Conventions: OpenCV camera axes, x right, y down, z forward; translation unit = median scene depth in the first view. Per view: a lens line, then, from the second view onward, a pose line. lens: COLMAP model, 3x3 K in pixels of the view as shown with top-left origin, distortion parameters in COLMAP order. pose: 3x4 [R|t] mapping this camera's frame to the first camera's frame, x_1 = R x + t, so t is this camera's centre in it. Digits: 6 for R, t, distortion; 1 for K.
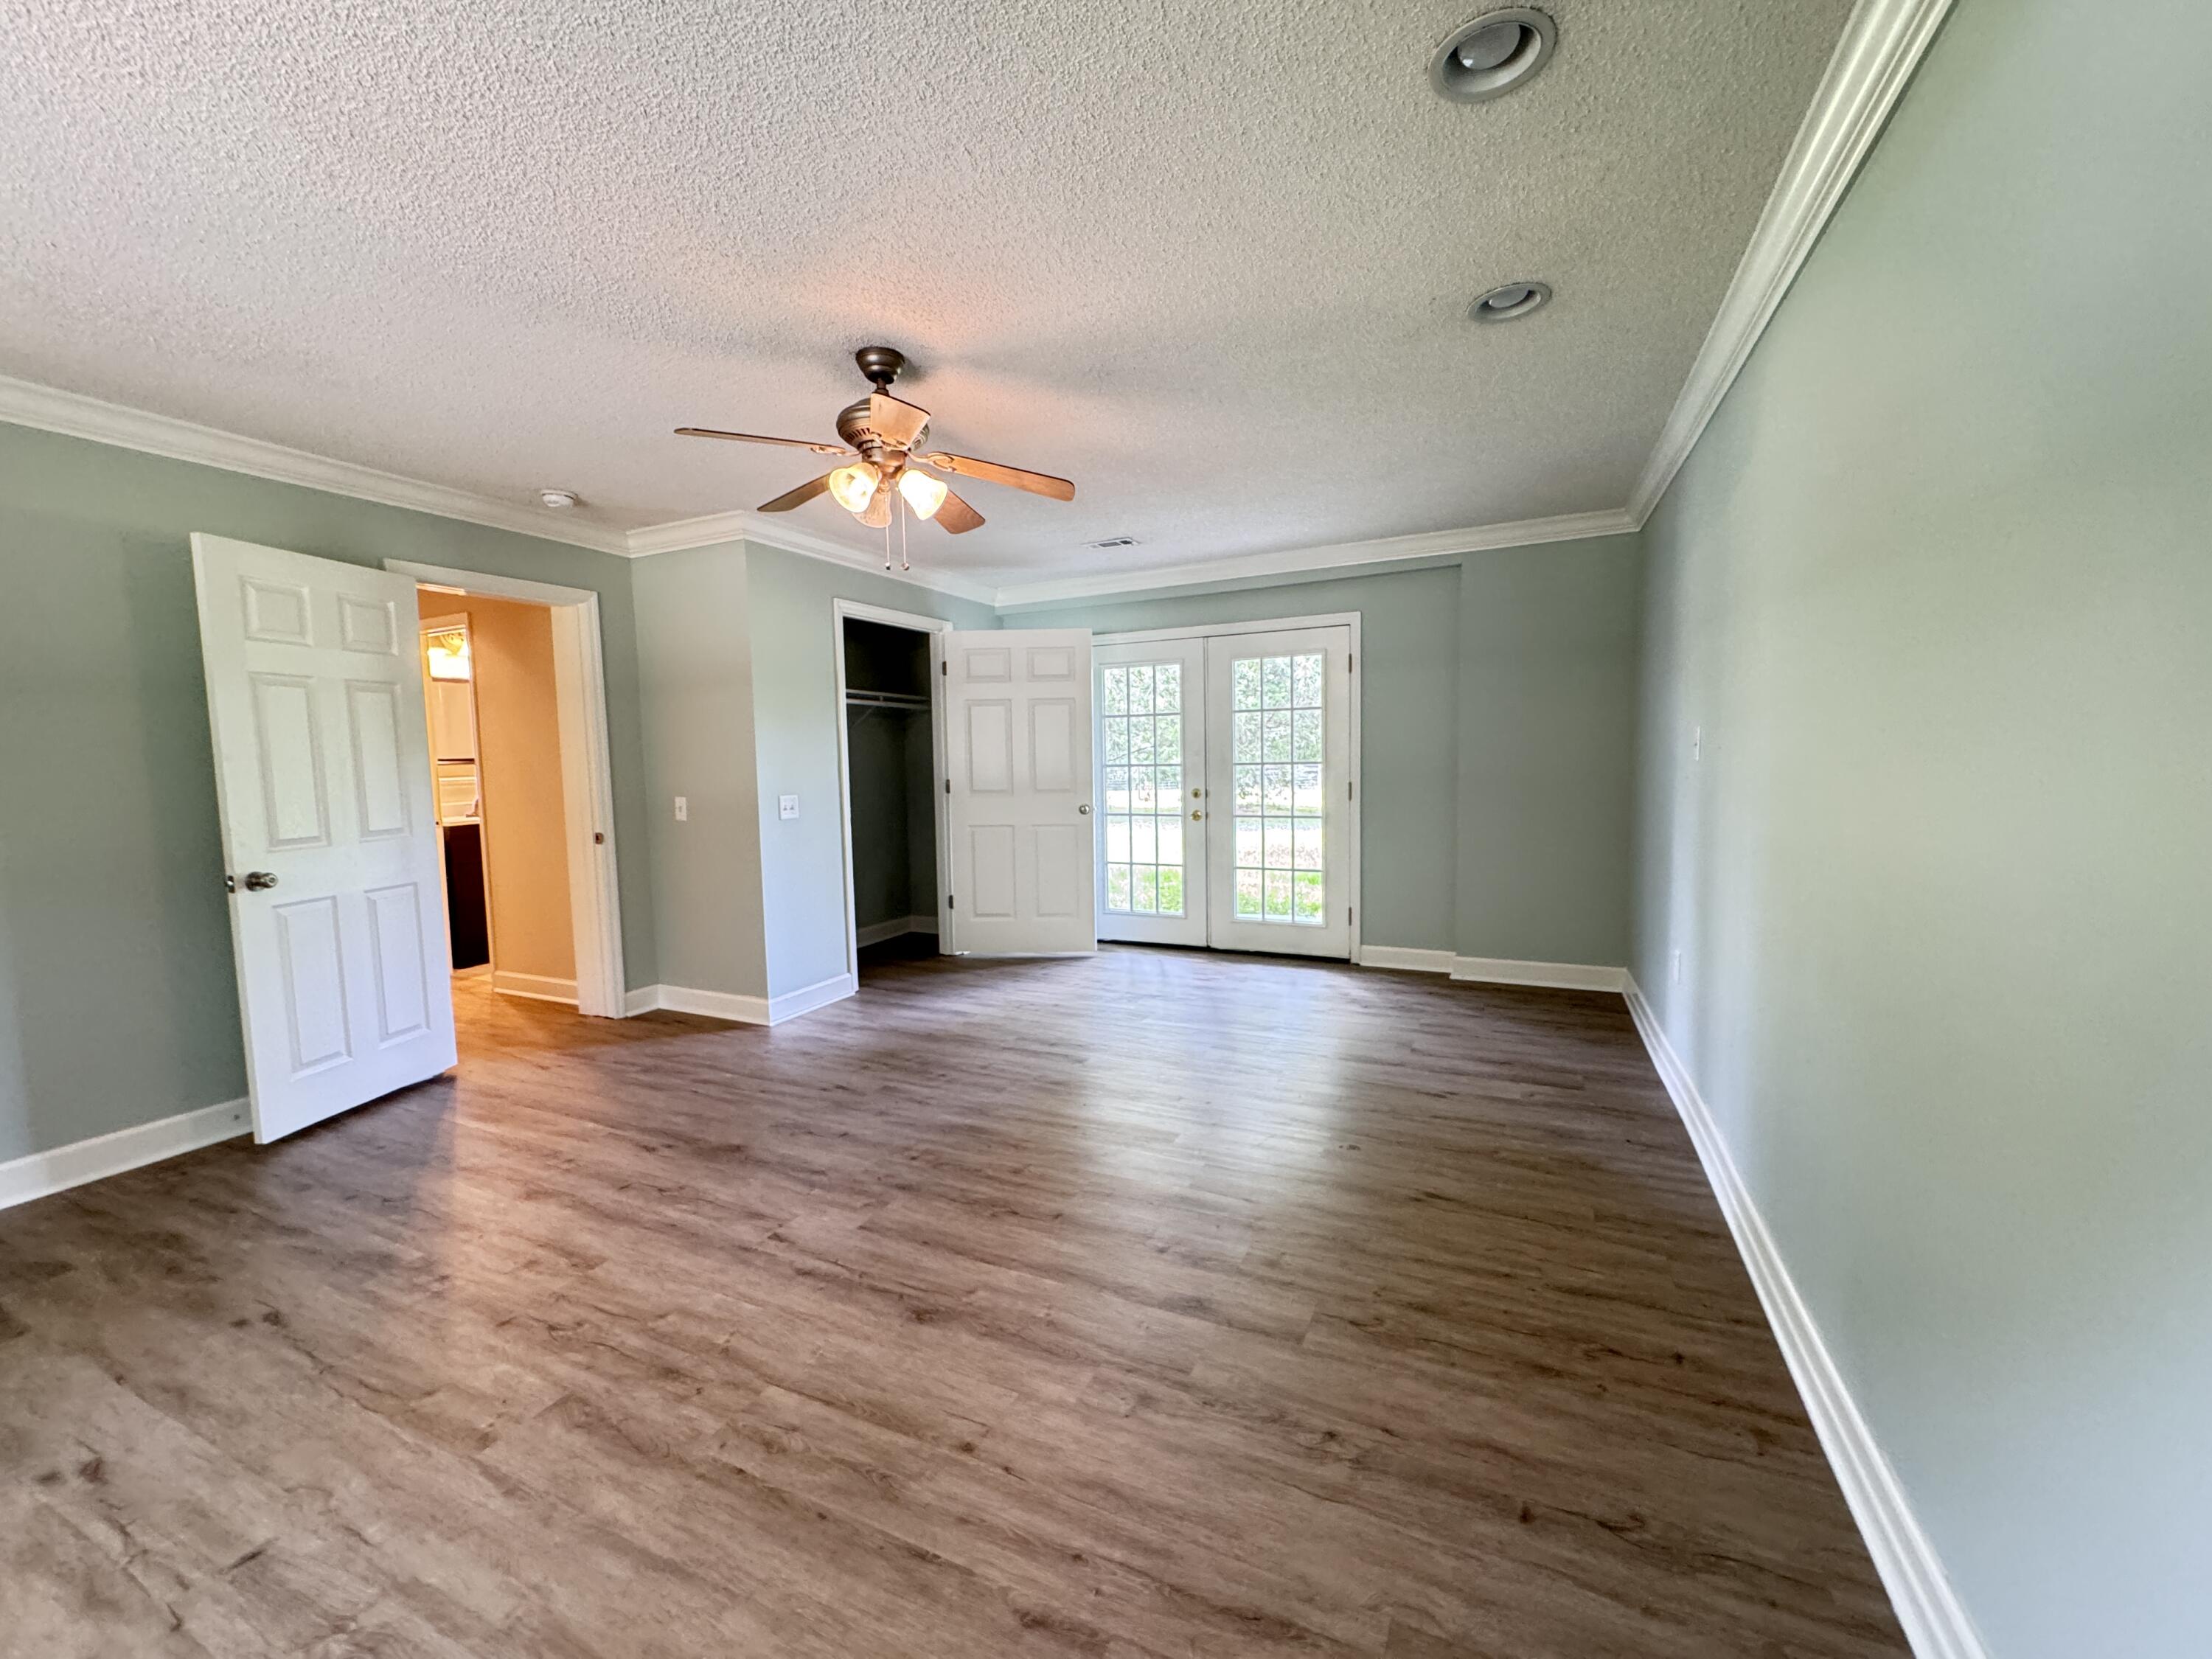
lens RADIAL K [[876.7, 0, 1106.4], [0, 876.7, 827.9], [0, 0, 1]] dist [-0.002488, 0.000672]
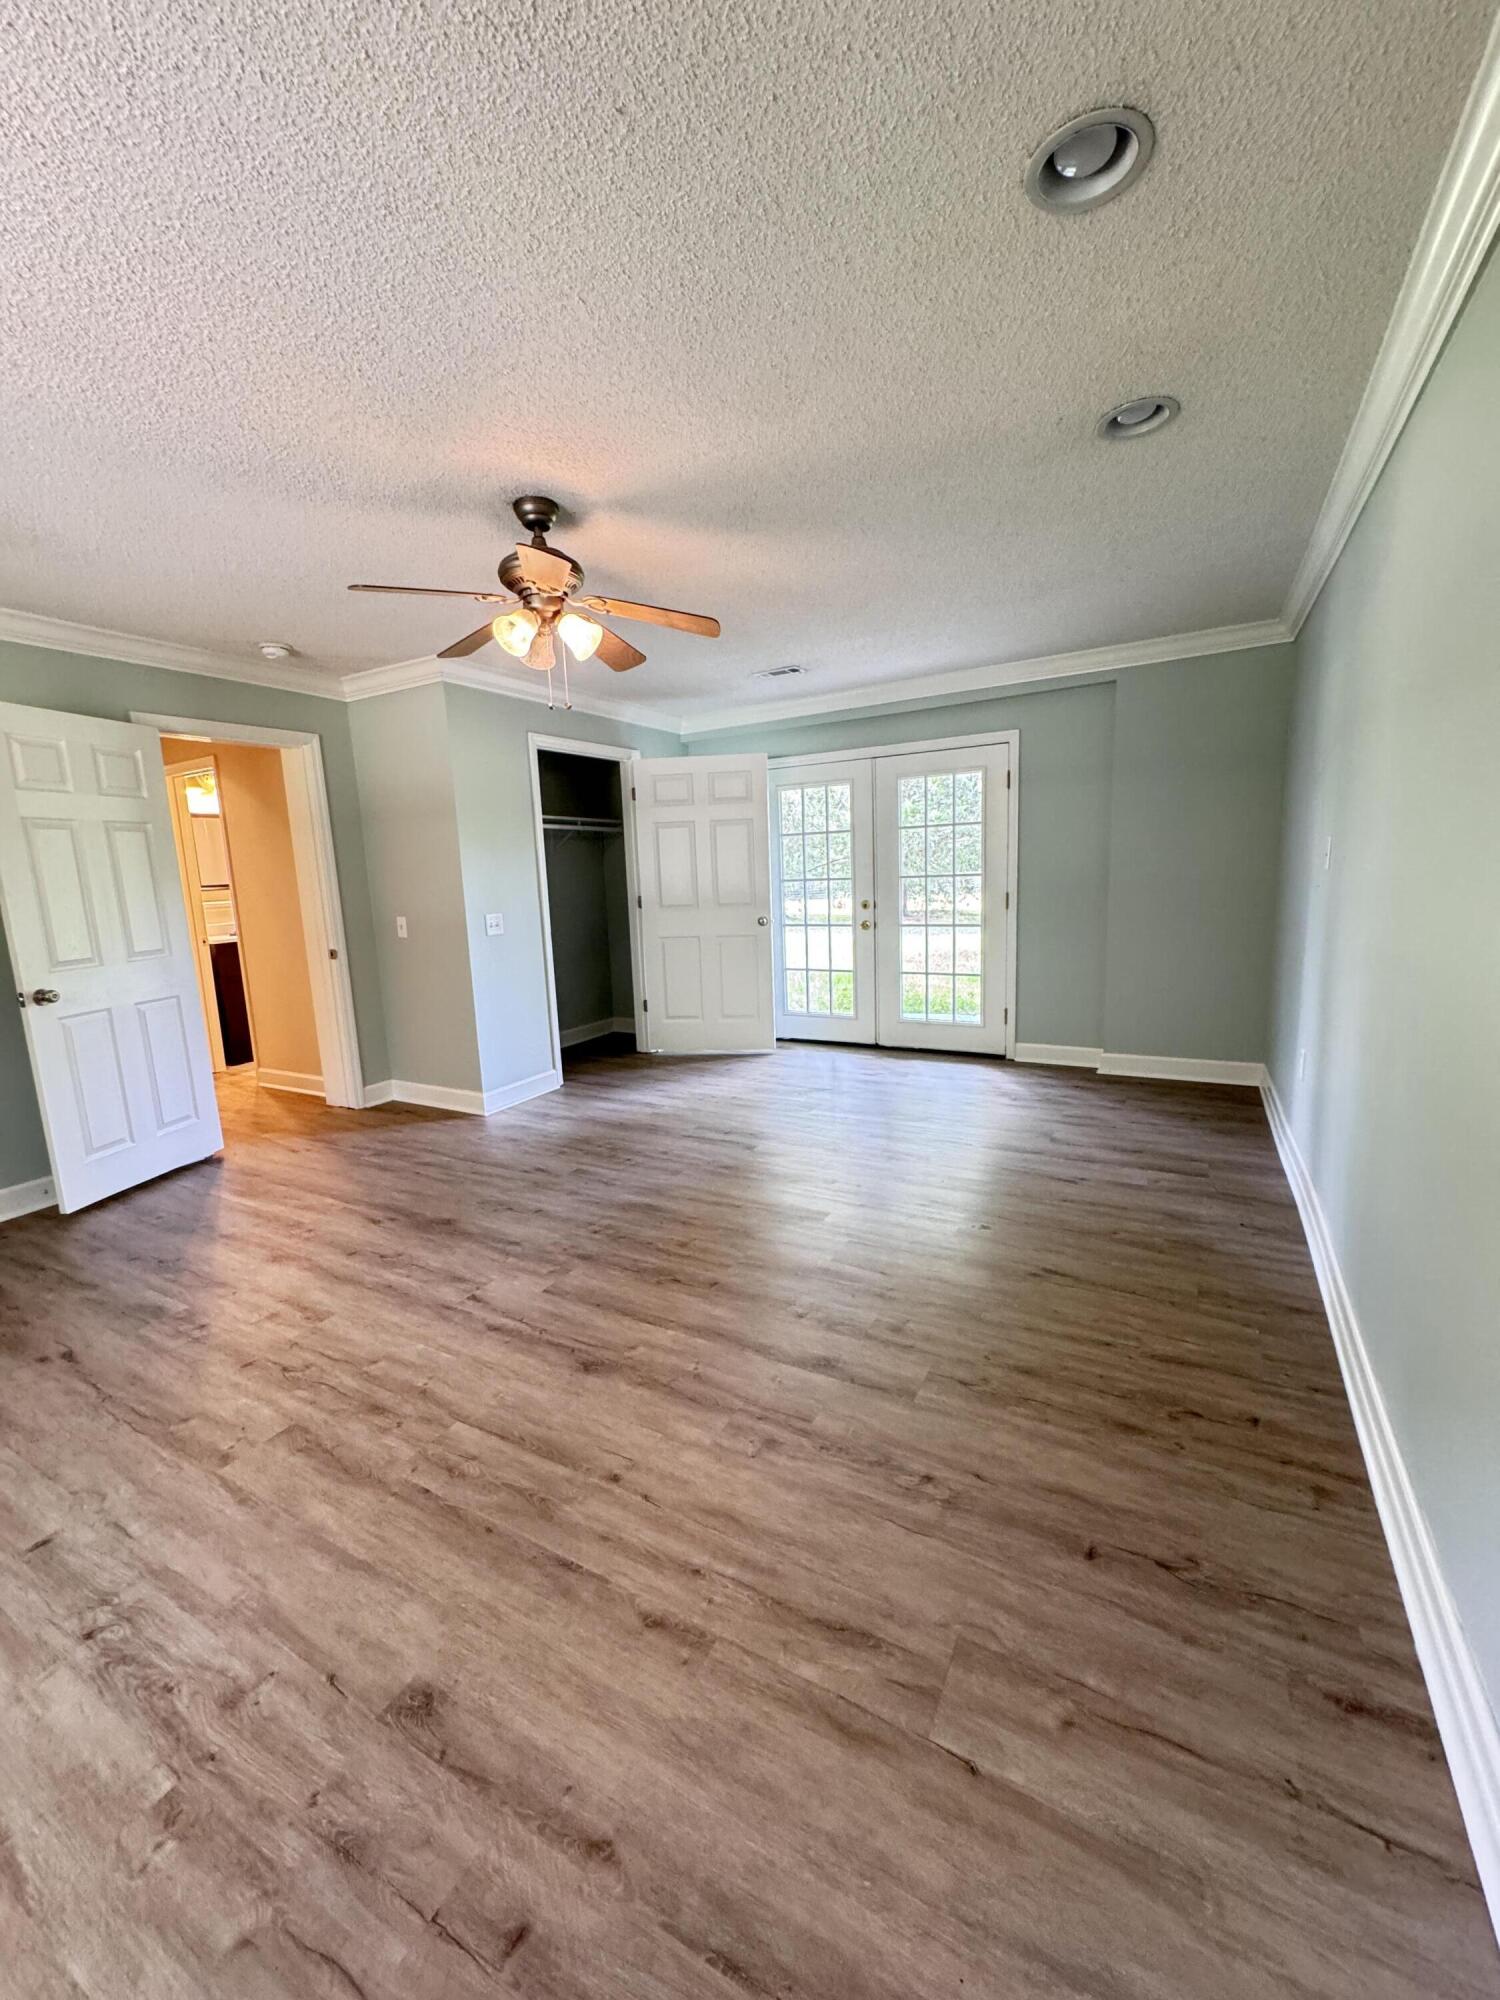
lens RADIAL K [[792.7, 0, 753.2], [0, 792.7, 998.9], [0, 0, 1]] dist [-0.002488, 0.000672]
pose [[0.997547, -0.008458, -0.069486, 0.065049], [0.014188, 0.996500, 0.082380, -0.011955], [0.068546, -0.083163, 0.994176, 0.005031]]
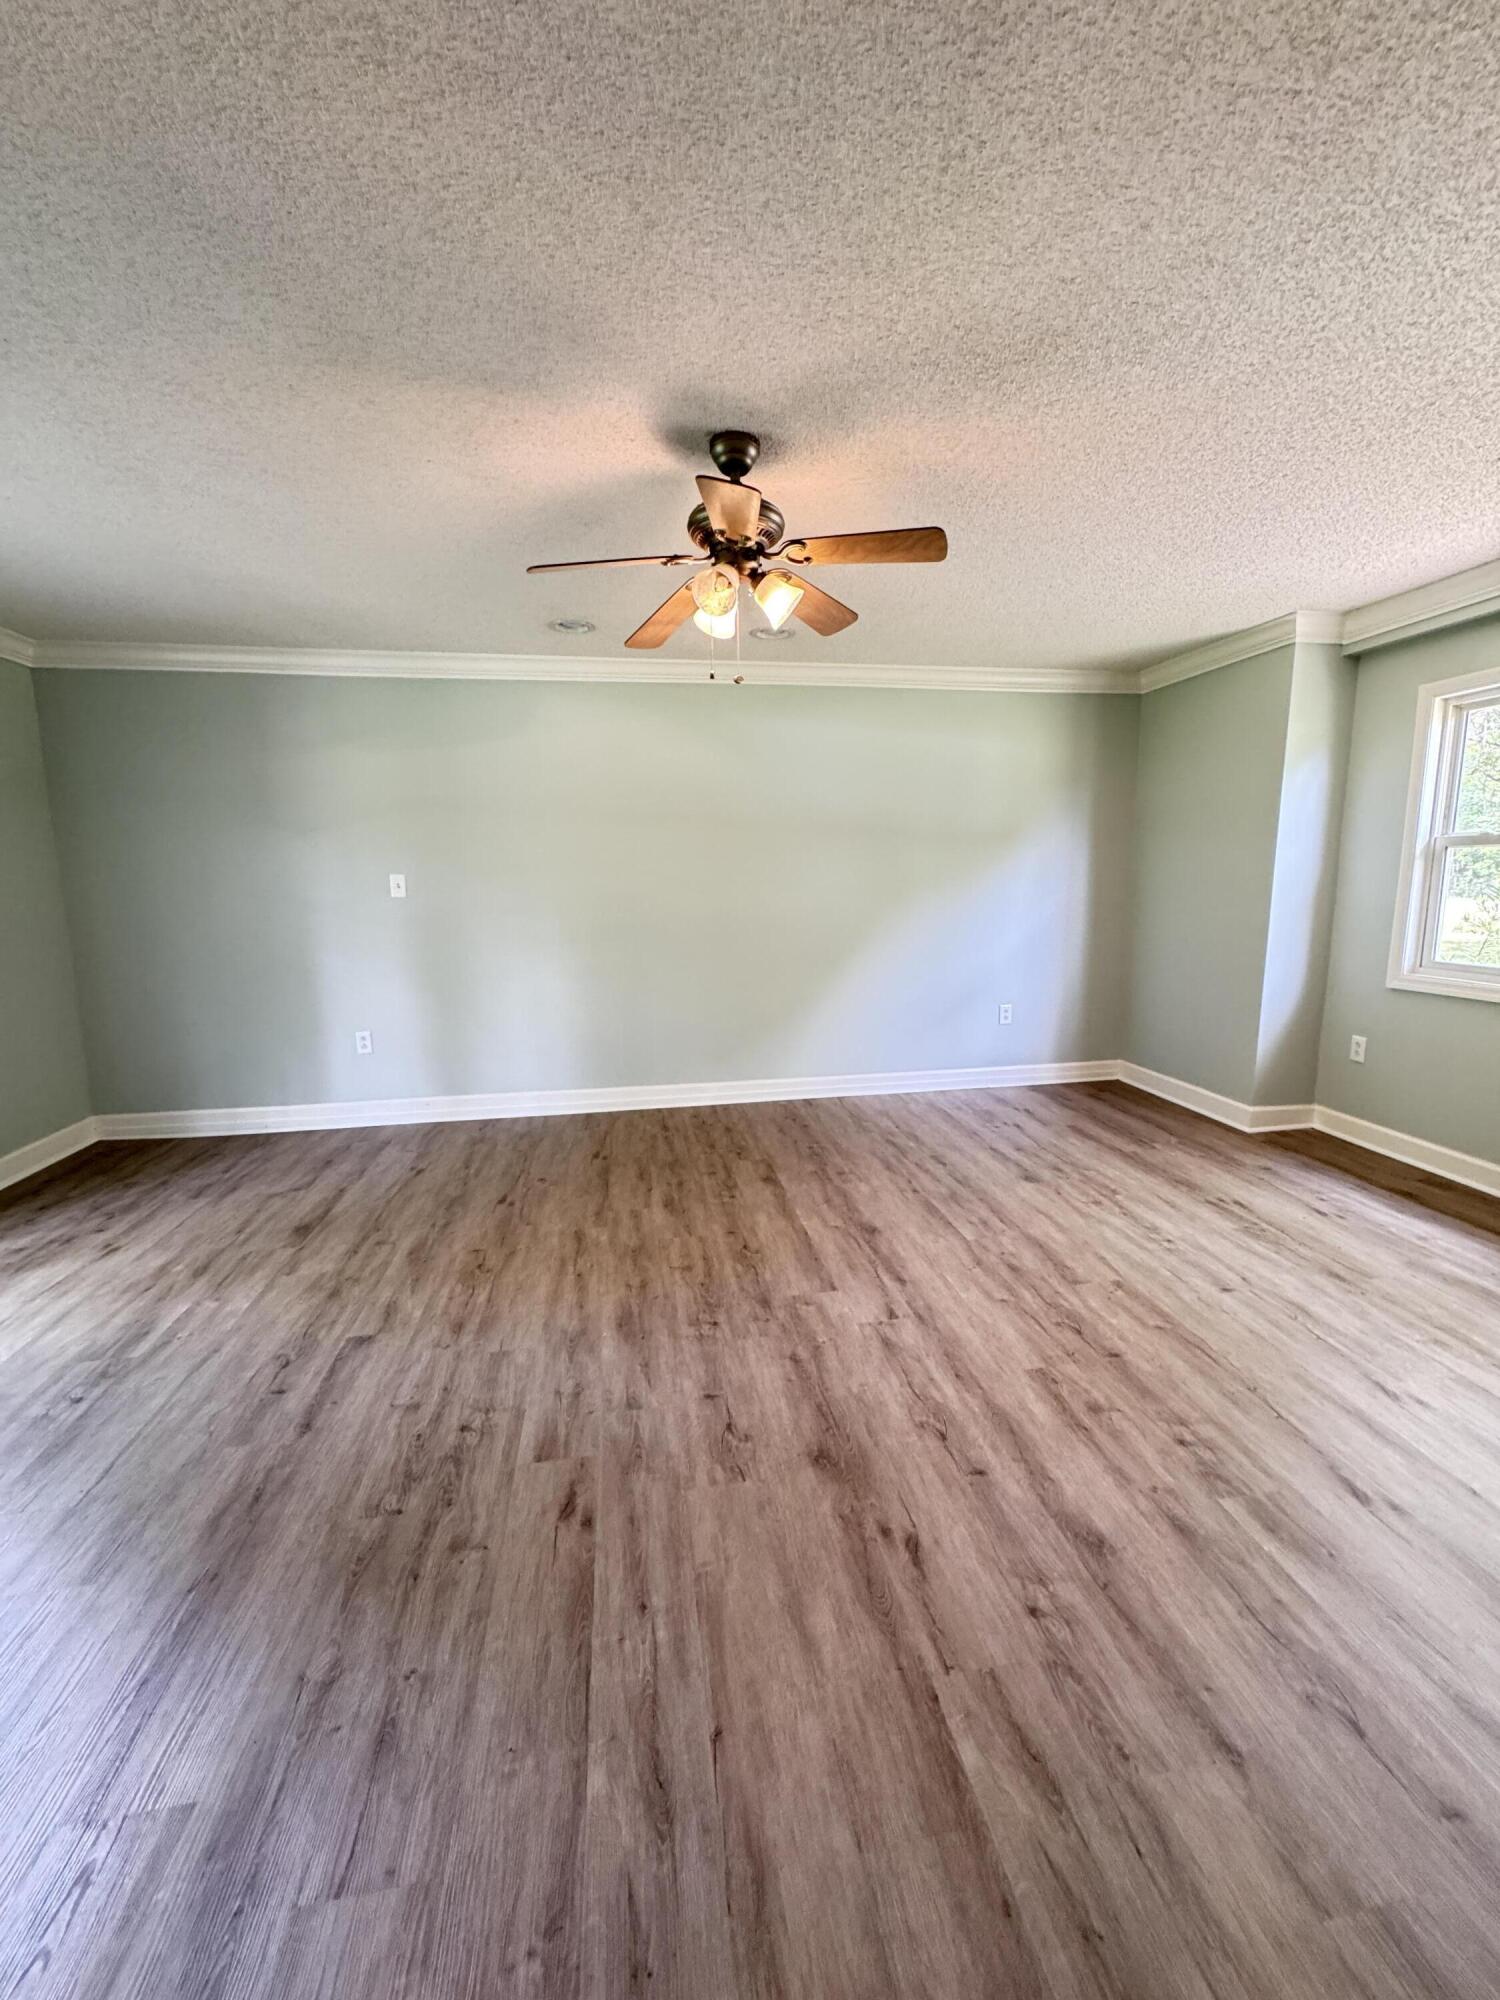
lens RADIAL K [[792.7, 0, 751.1], [0, 792.7, 996.7], [0, 0, 1]] dist [-0.002488, 0.000672]
pose [[-0.559236, -0.096995, 0.823315, -0.944463], [0.092388, 0.979653, 0.178168, -0.109235], [-0.823844, 0.175702, -0.538896, 1.436227]]
